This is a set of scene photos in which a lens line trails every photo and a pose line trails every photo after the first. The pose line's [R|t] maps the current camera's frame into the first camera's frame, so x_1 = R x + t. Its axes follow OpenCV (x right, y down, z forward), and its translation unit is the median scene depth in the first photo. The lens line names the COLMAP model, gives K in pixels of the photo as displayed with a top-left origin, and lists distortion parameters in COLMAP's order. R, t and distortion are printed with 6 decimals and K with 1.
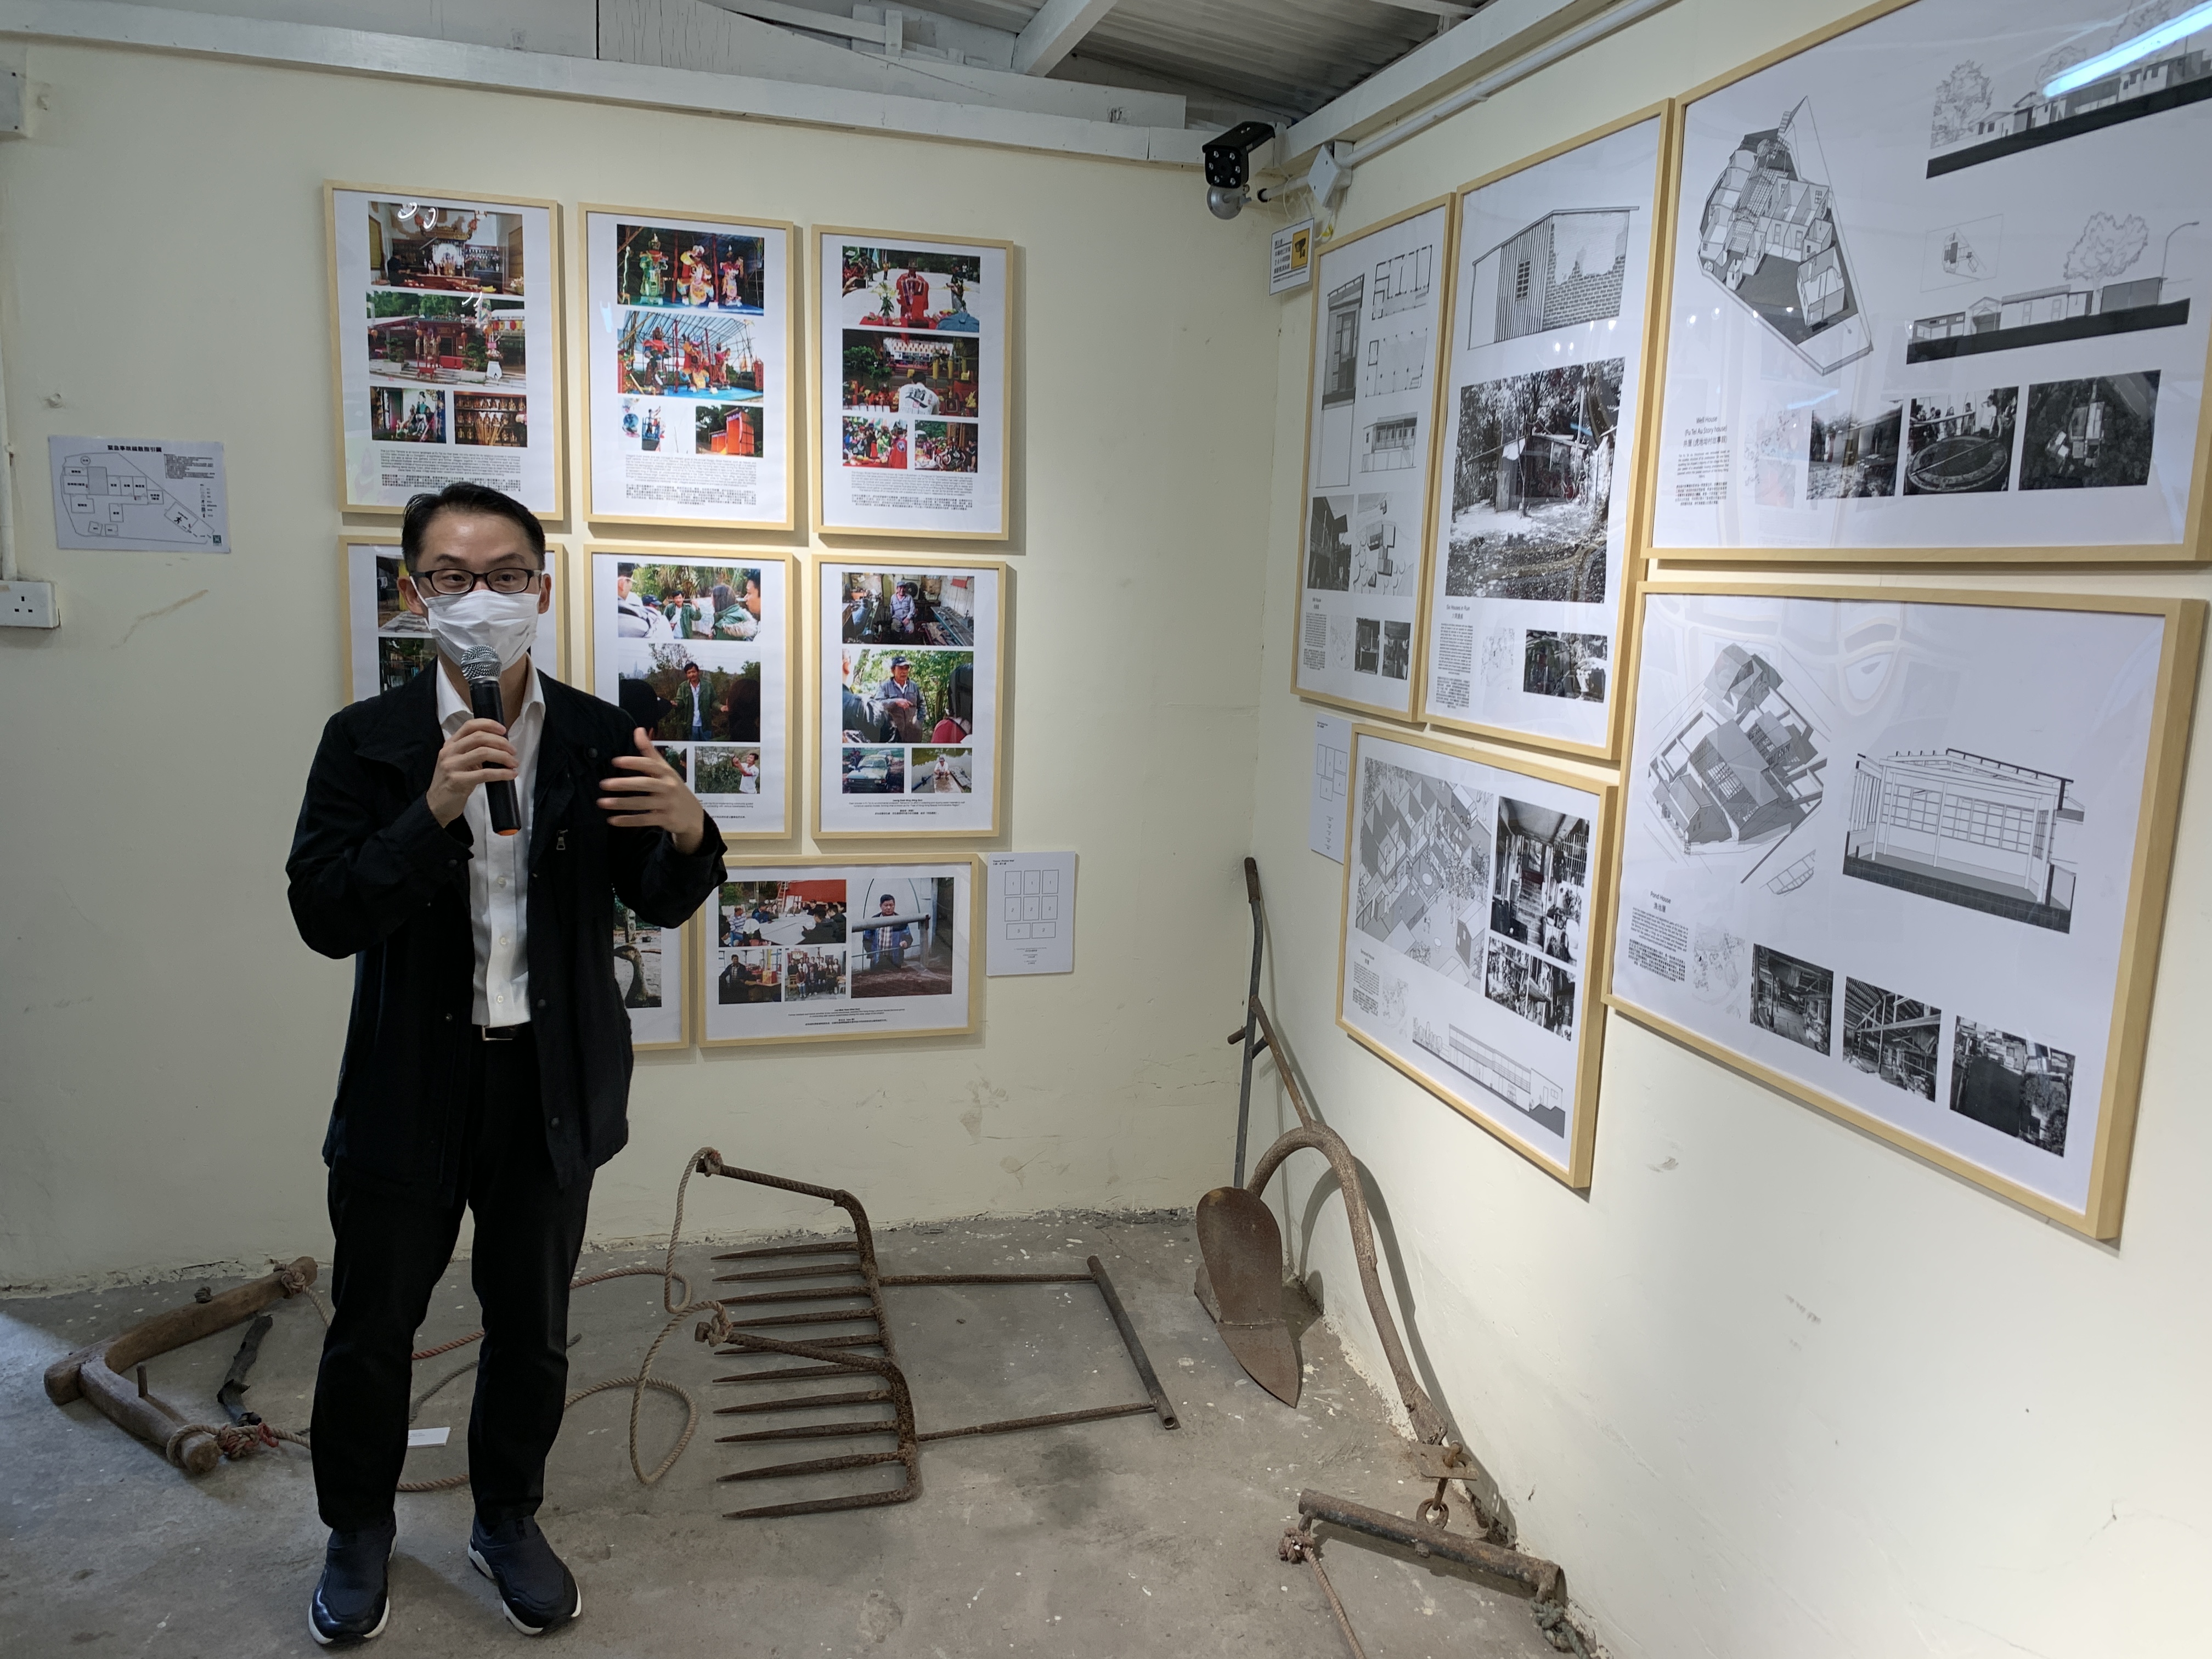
lens RADIAL K [[1673.8, 0, 1106.0], [0, 1673.8, 829.5], [0, 0, 1]] dist [0.114557, -0.276201]
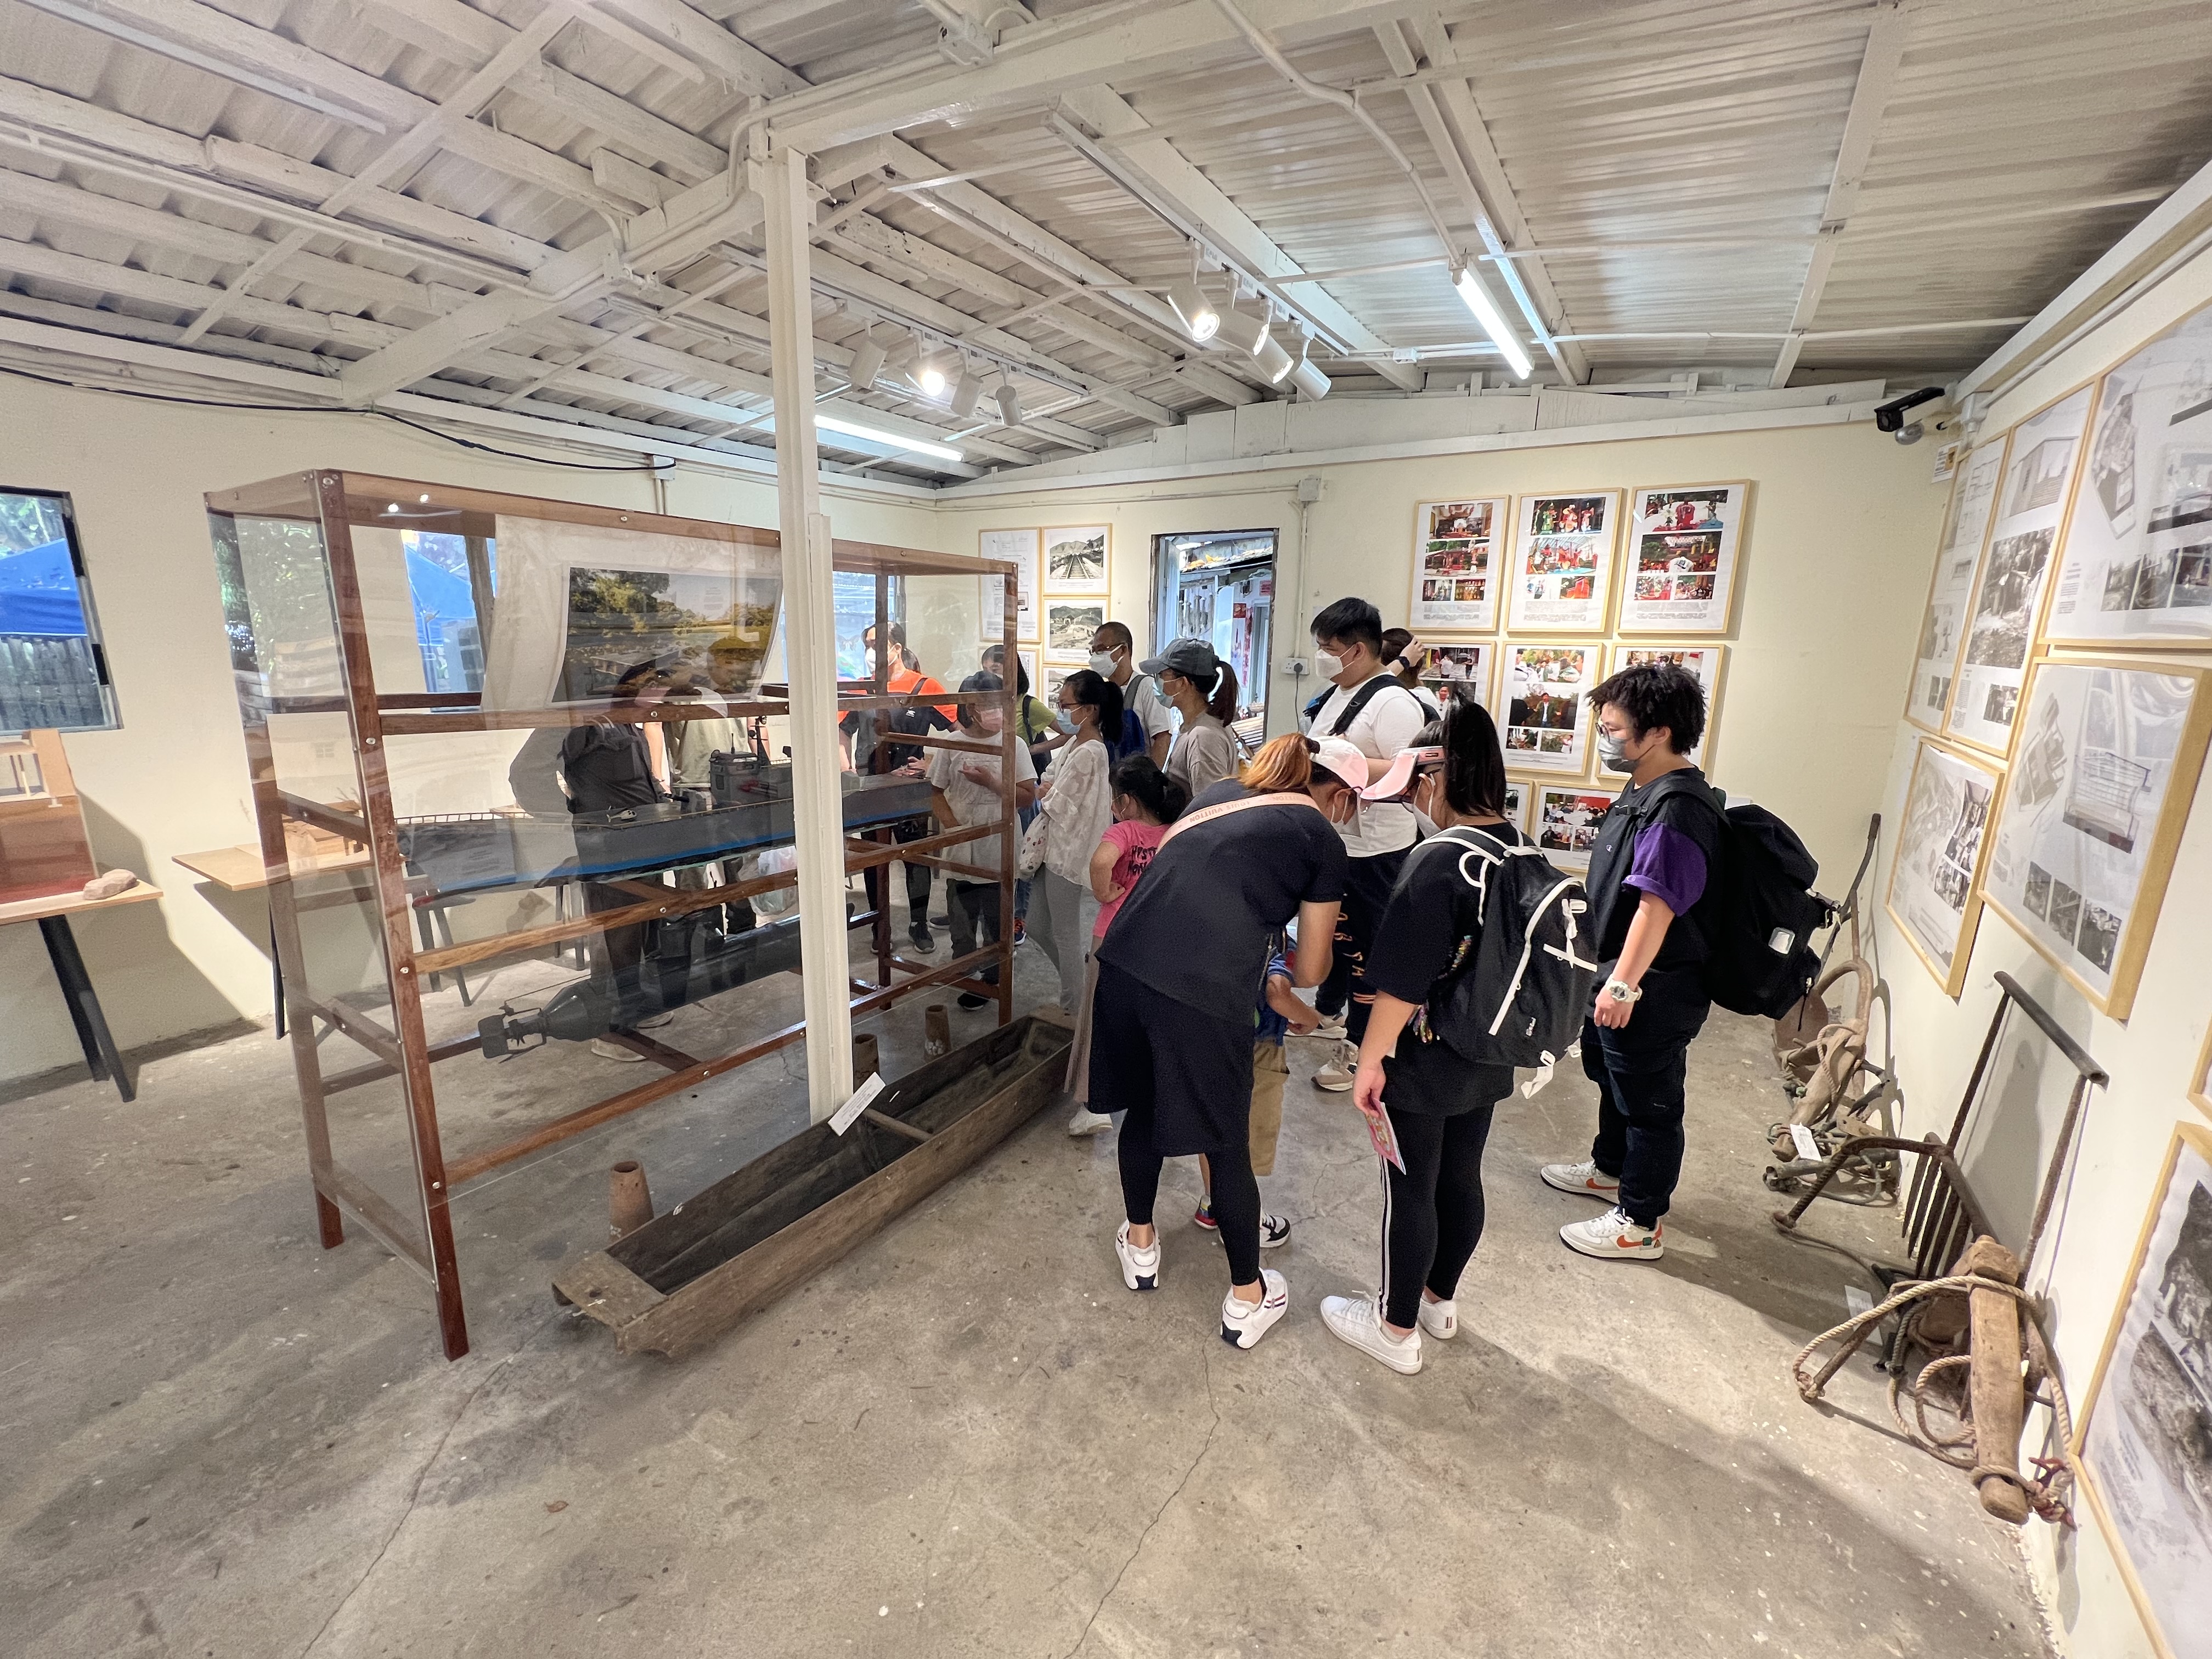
lens RADIAL K [[895.8, 0, 1106.0], [0, 895.8, 829.5], [0, 0, 1]] dist [0.002150, 0.000245]
pose [[0.664648, 0.138511, -0.734205, 0.274312], [-0.101528, 0.990295, 0.094914, 0.028042], [0.740226, 0.011457, 0.672260, -0.239670]]
